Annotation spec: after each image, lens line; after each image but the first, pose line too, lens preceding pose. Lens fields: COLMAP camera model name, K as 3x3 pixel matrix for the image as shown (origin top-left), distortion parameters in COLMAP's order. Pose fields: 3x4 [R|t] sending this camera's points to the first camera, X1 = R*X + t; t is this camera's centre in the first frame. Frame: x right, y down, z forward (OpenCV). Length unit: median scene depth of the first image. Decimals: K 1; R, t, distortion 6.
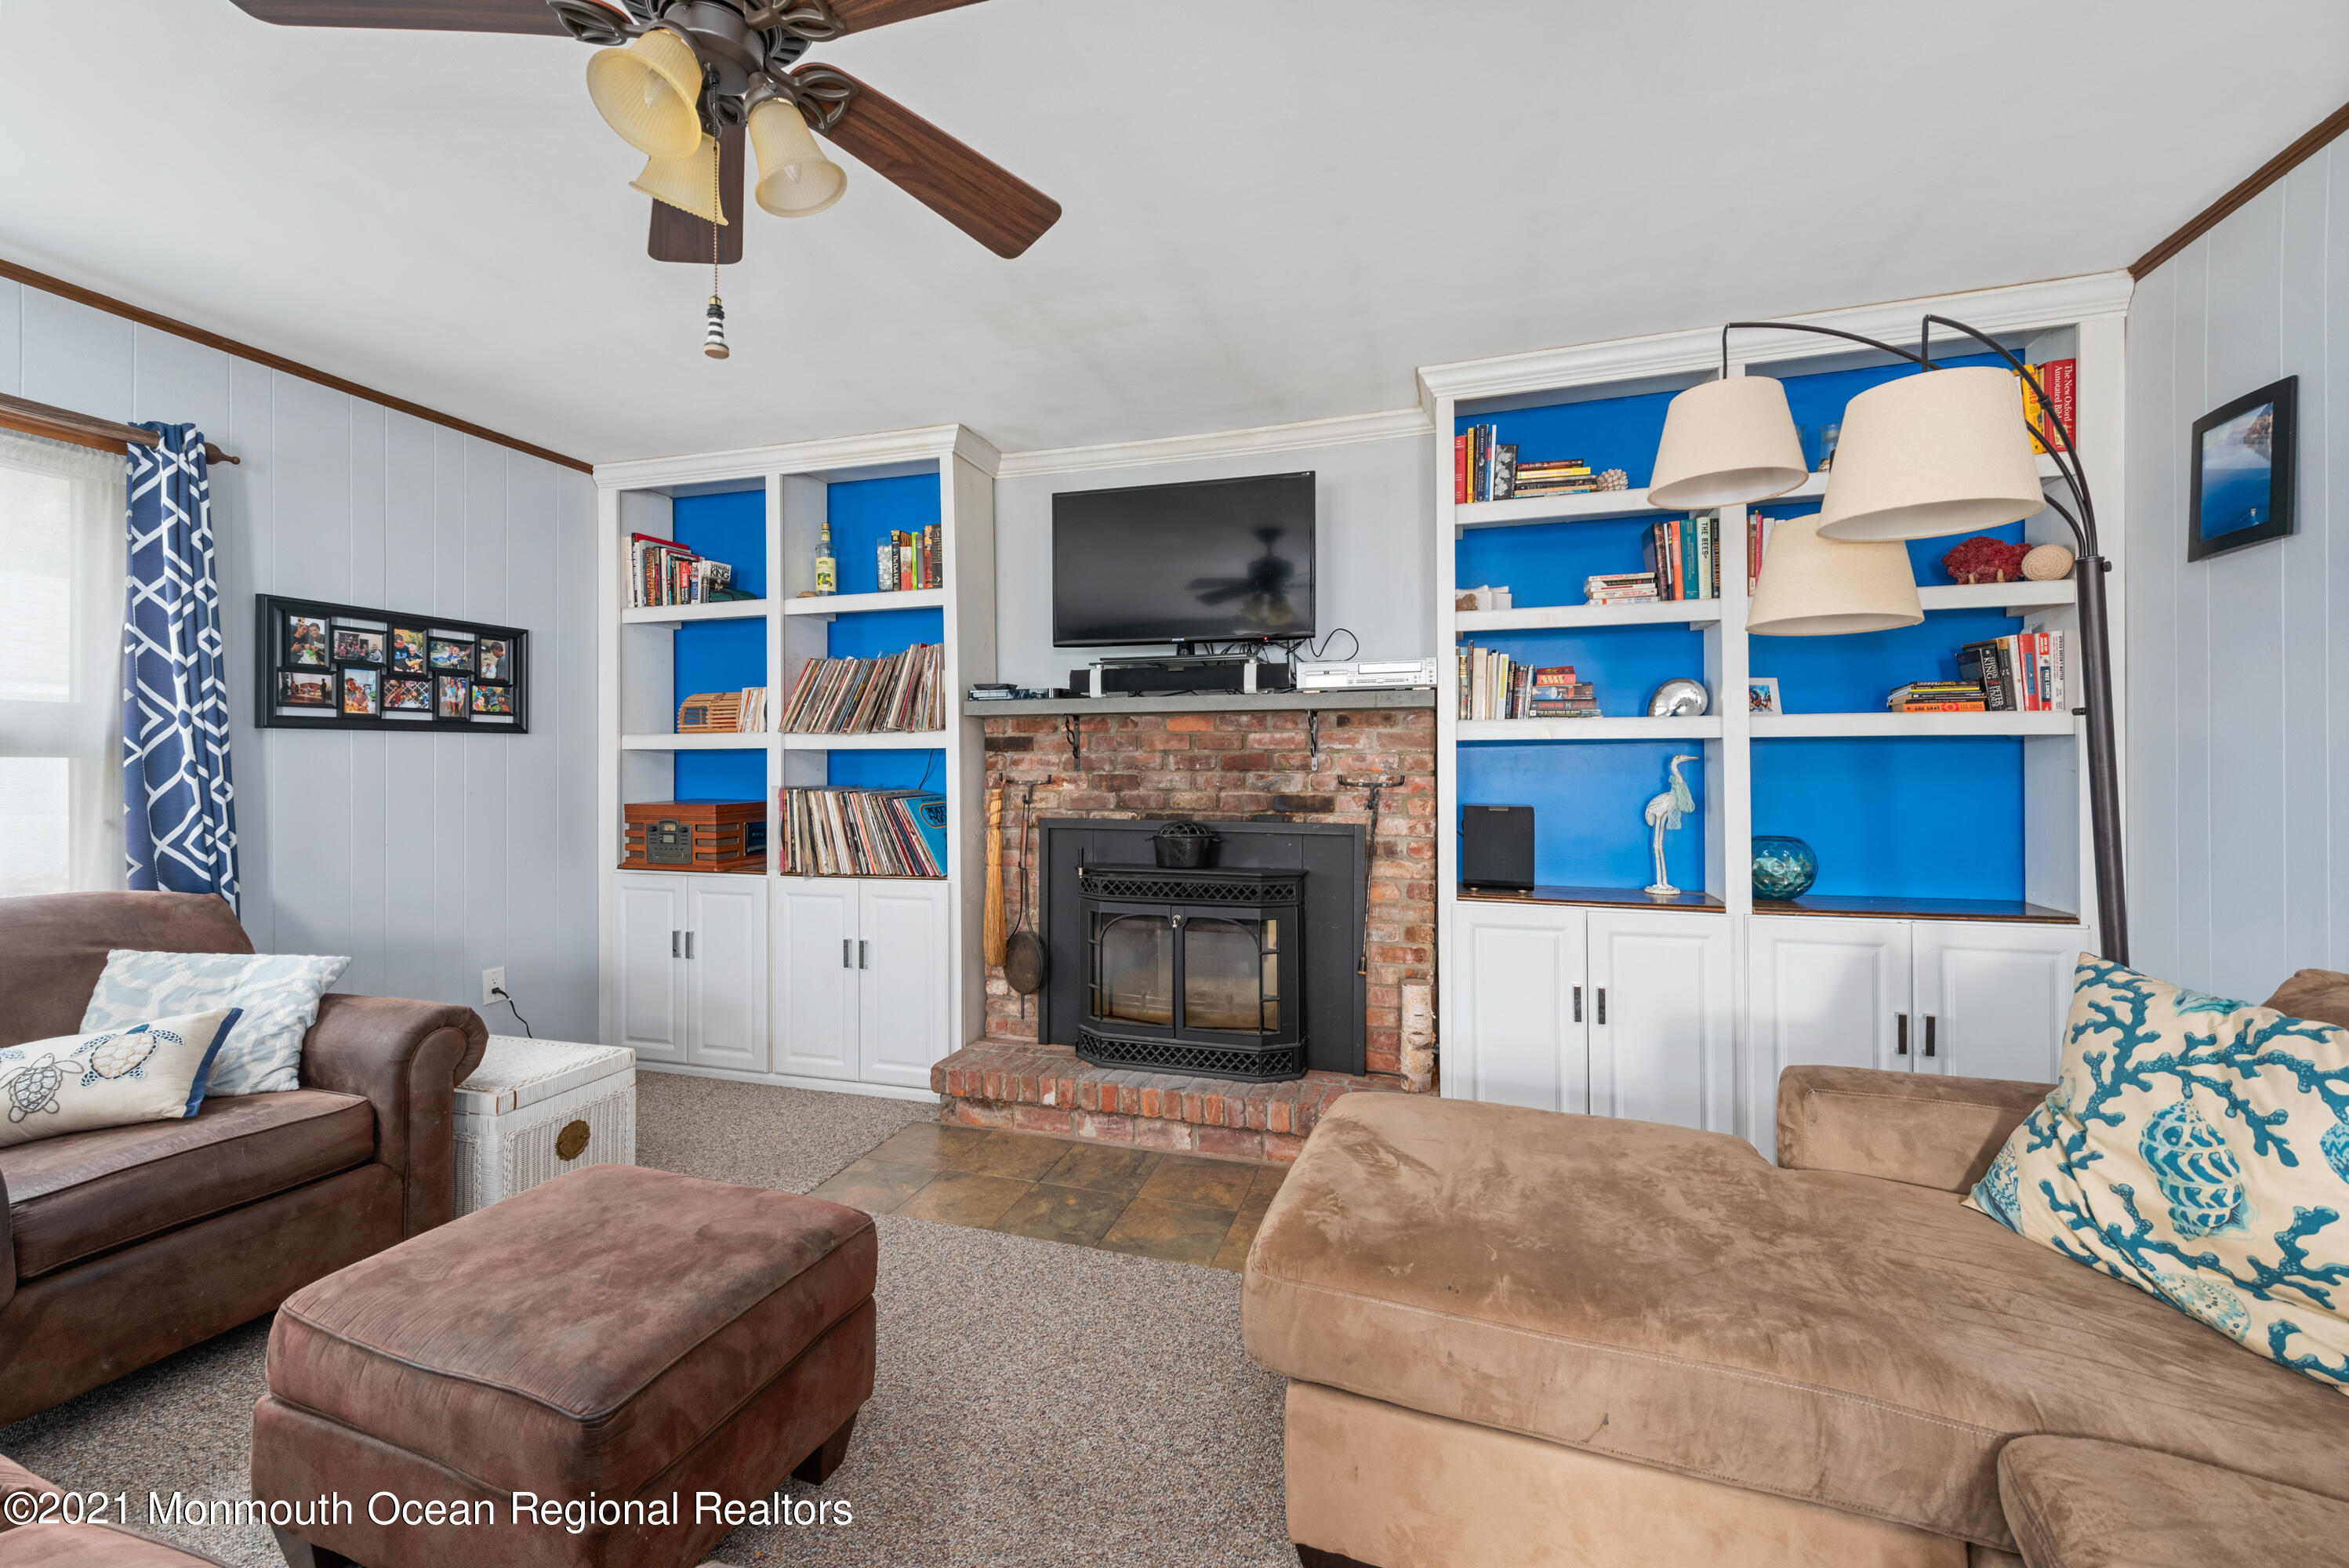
lens RADIAL K [[923.7, 0, 1175.3], [0, 923.7, 789.0], [0, 0, 1]] dist [0.018075, -0.005225]
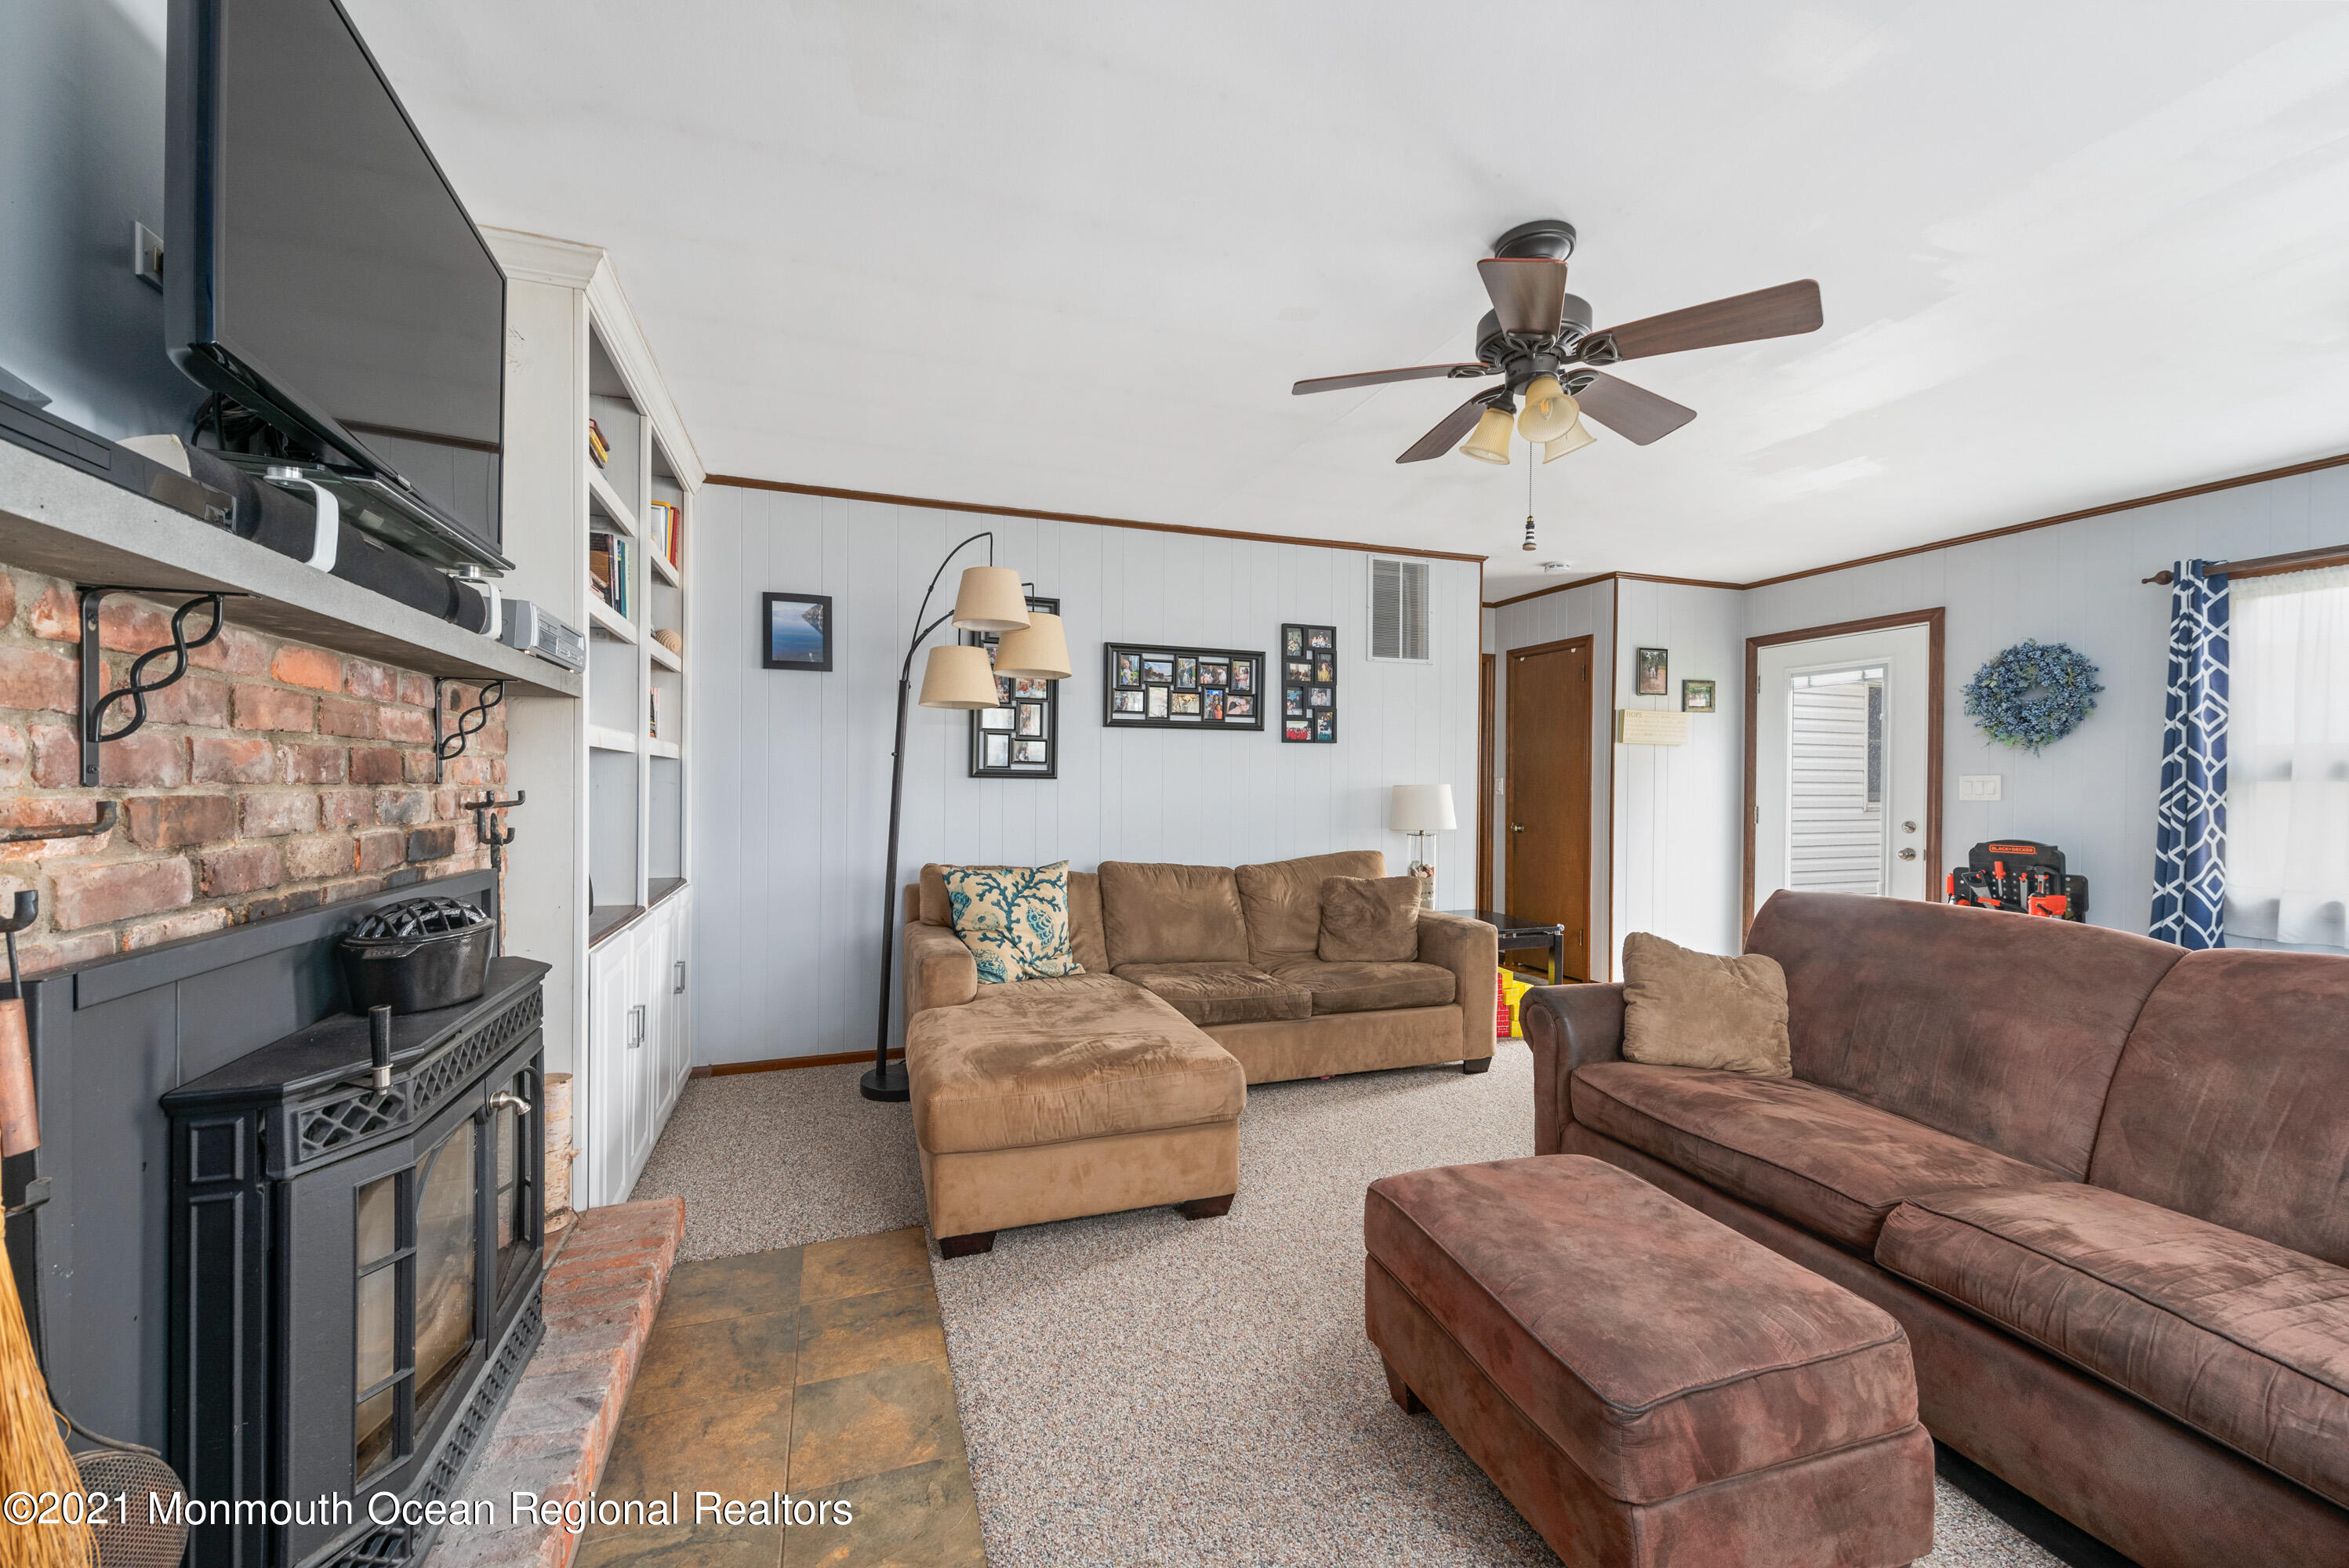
lens RADIAL K [[923.7, 0, 1175.3], [0, 923.7, 789.0], [0, 0, 1]] dist [0.018075, -0.005225]
pose [[-0.604702, -0.008692, 0.796404, -1.231824], [0.010575, 0.999765, 0.018941, -0.048732], [-0.796381, 0.019876, -0.604468, 2.119552]]
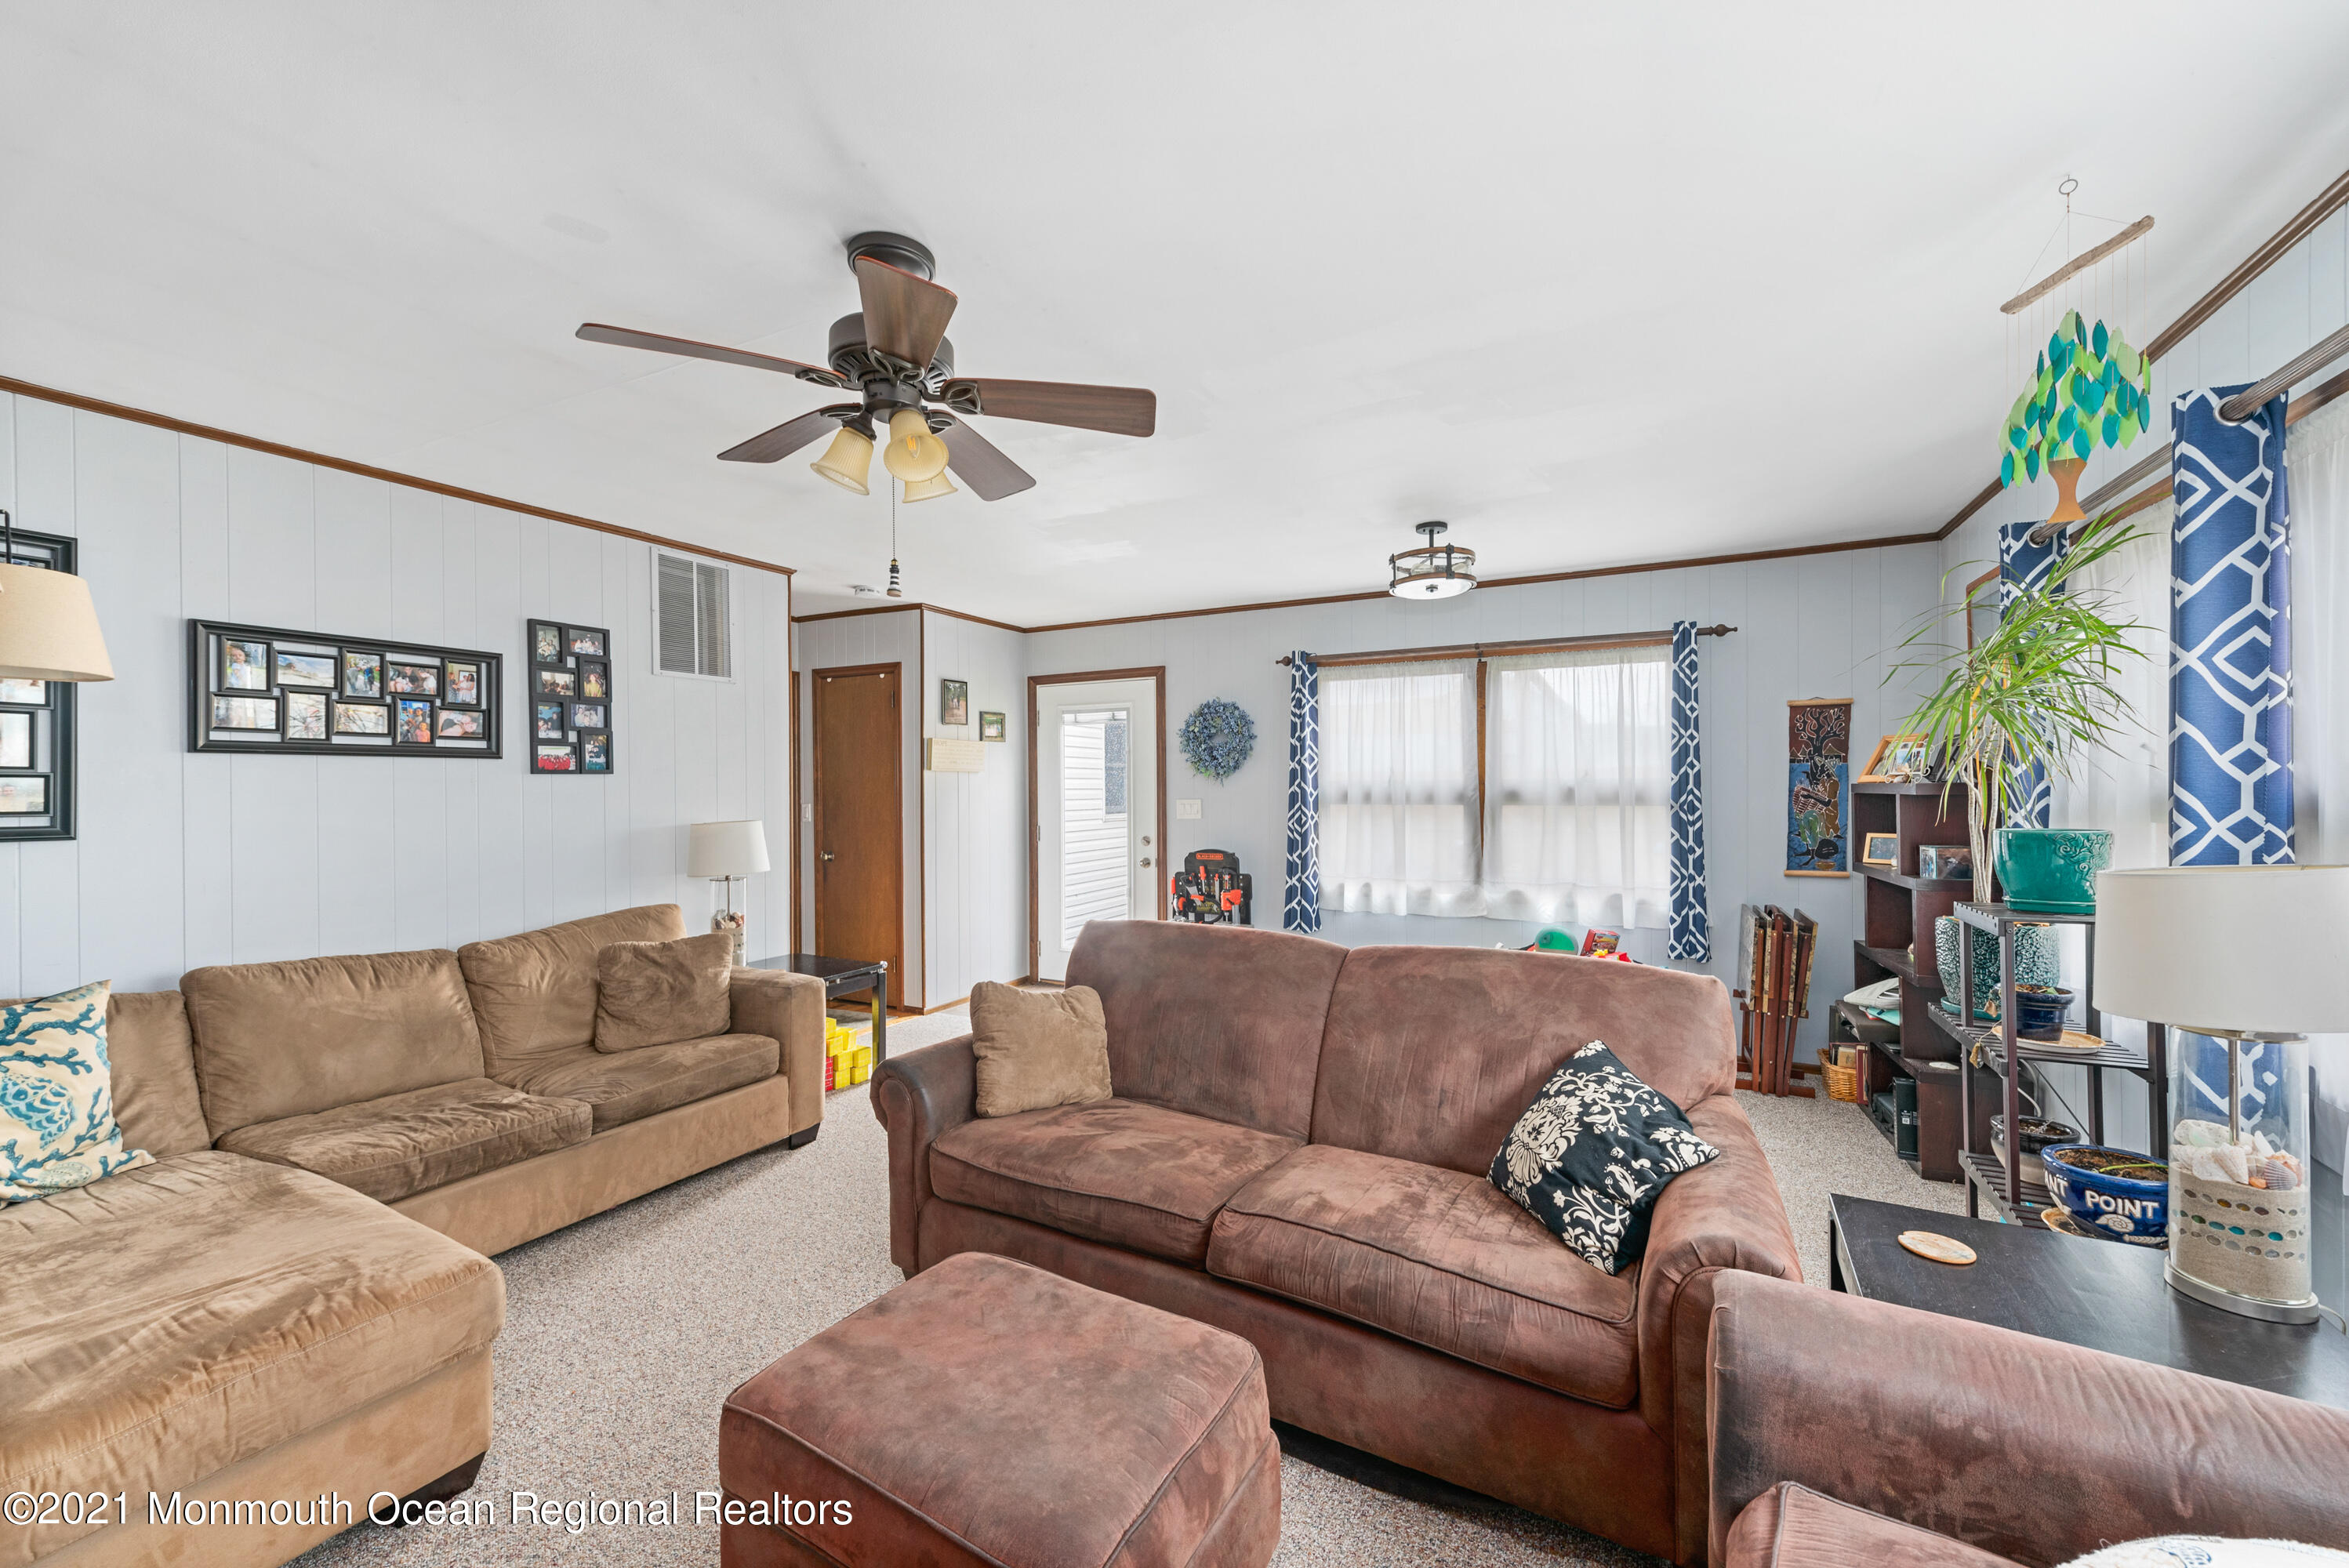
lens RADIAL K [[923.7, 0, 1175.3], [0, 923.7, 789.0], [0, 0, 1]] dist [0.018075, -0.005225]
pose [[-0.983929, 0.006904, 0.178424, -1.029606], [0.011271, 0.999661, 0.023473, -0.143573], [-0.178201, 0.025107, -0.983674, 2.015388]]
